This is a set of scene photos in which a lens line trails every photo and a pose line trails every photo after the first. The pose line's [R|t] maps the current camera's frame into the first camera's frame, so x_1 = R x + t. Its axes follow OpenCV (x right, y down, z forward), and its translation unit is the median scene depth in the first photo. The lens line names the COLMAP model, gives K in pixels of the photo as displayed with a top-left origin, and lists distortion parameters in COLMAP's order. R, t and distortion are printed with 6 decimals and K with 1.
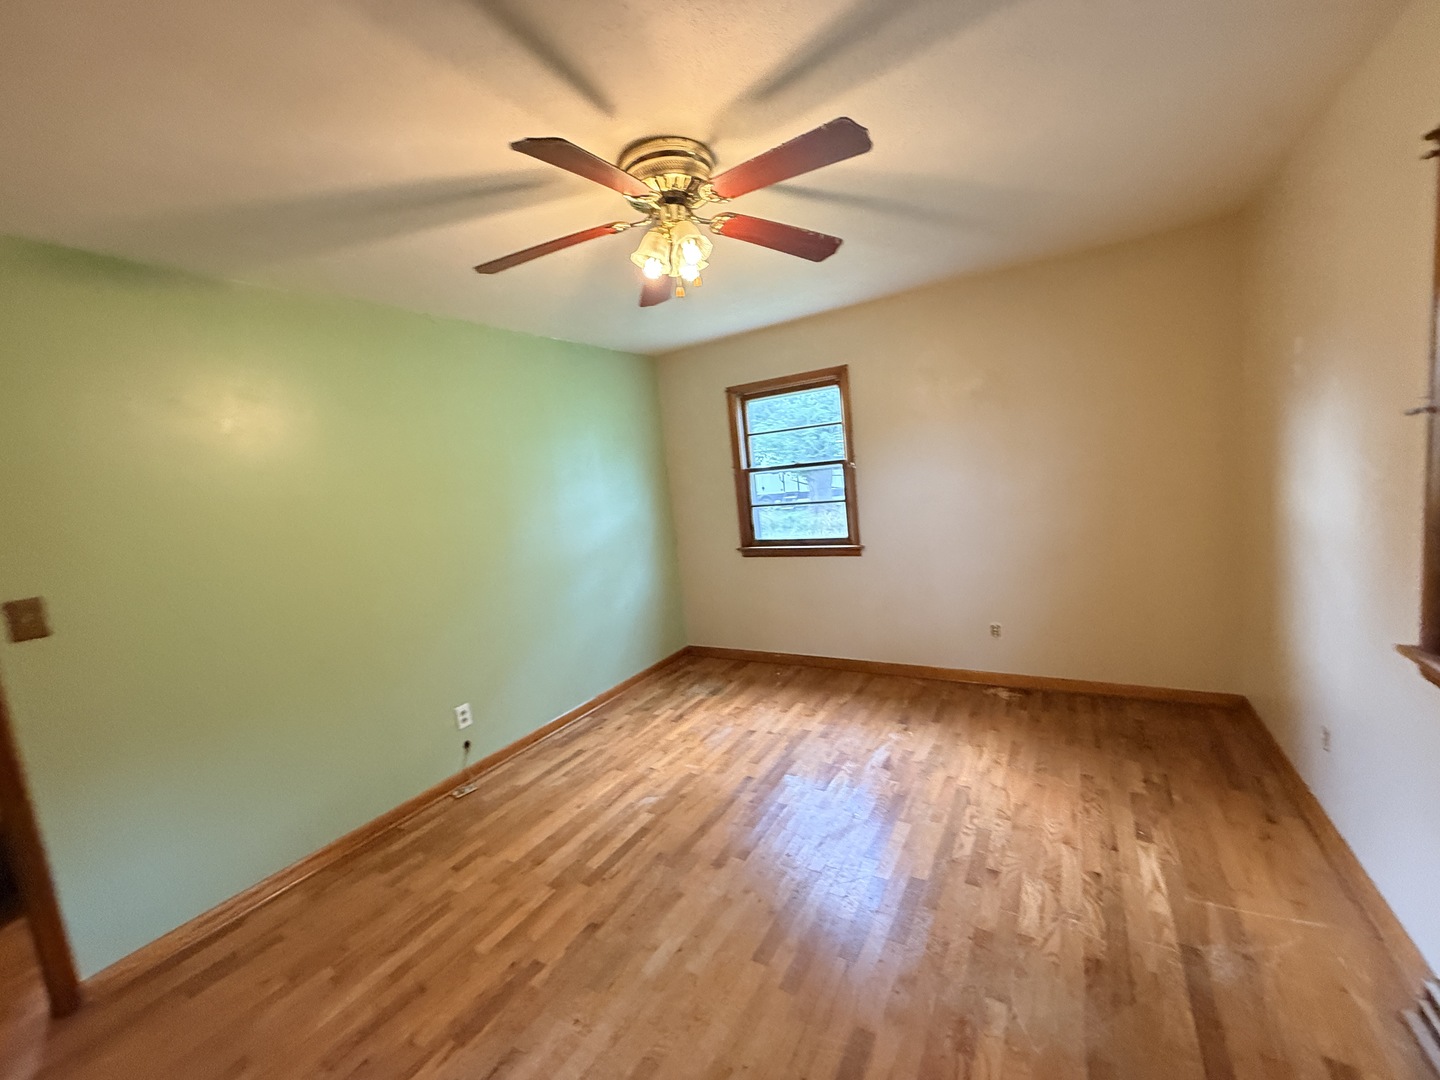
lens RADIAL K [[576.3, 0, 711.2], [0, 576.3, 537.4], [0, 0, 1]] dist [0.001260, 0.000196]
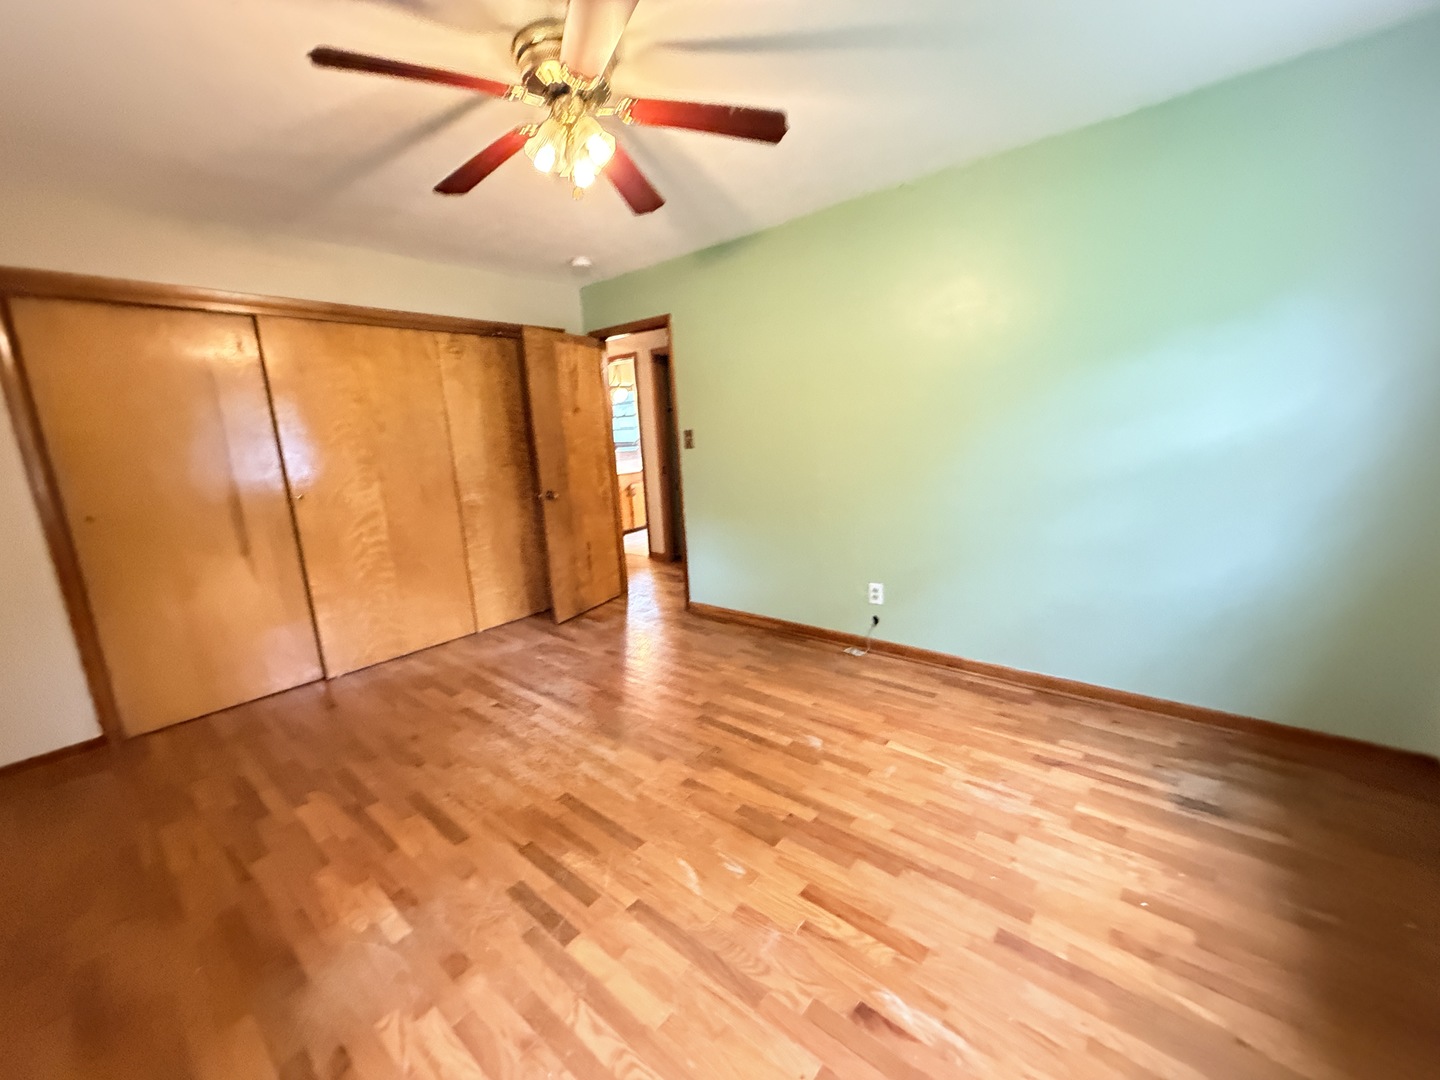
lens RADIAL K [[573.4, 0, 714.0], [0, 573.4, 540.0], [0, 0, 1]] dist [0.000949, -0.000076]
pose [[-0.144539, 0.298378, -0.943440, 0.638019], [-0.043525, 0.950612, 0.307315, -0.108604], [0.988541, 0.085483, -0.124414, 0.885379]]
